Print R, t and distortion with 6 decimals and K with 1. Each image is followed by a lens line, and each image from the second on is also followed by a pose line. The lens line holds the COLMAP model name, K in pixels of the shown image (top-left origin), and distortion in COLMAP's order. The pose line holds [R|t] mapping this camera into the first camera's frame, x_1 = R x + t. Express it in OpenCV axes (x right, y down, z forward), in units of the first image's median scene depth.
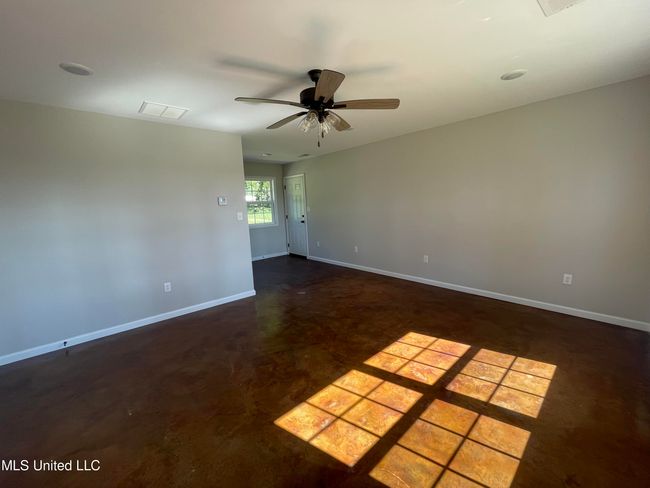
lens RADIAL K [[260.3, 0, 325.6], [0, 260.3, 244.5], [0, 0, 1]] dist [-0.007240, 0.000018]
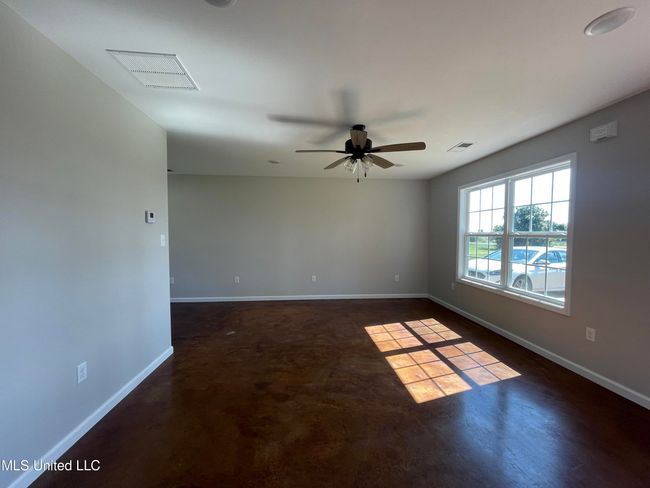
lens RADIAL K [[260.3, 0, 322.8], [0, 260.3, 244.7], [0, 0, 1]] dist [-0.007240, 0.000018]
pose [[0.594330, 0.006982, 0.804191, -1.141584], [0.102459, 0.991157, -0.084326, 0.008658], [-0.797668, 0.132514, 0.588358, 0.444476]]
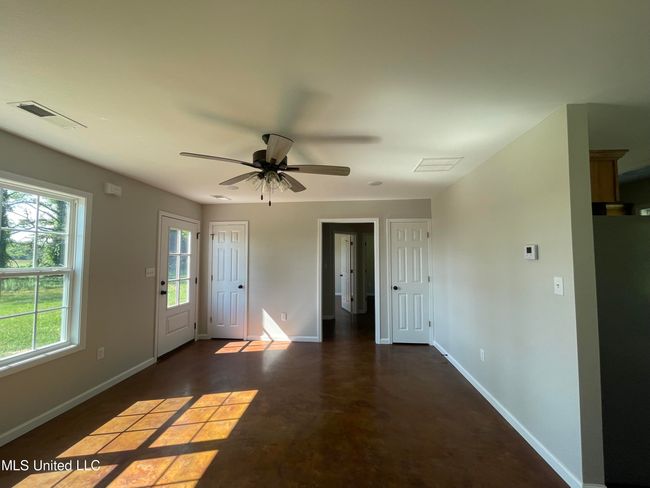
lens RADIAL K [[260.3, 0, 322.3], [0, 260.3, 247.4], [0, 0, 1]] dist [-0.007240, 0.000018]
pose [[-0.734099, 0.004568, -0.679027, 0.497452], [-0.079268, 0.992564, 0.092374, -0.328692], [0.674400, 0.121637, -0.728278, 1.879482]]
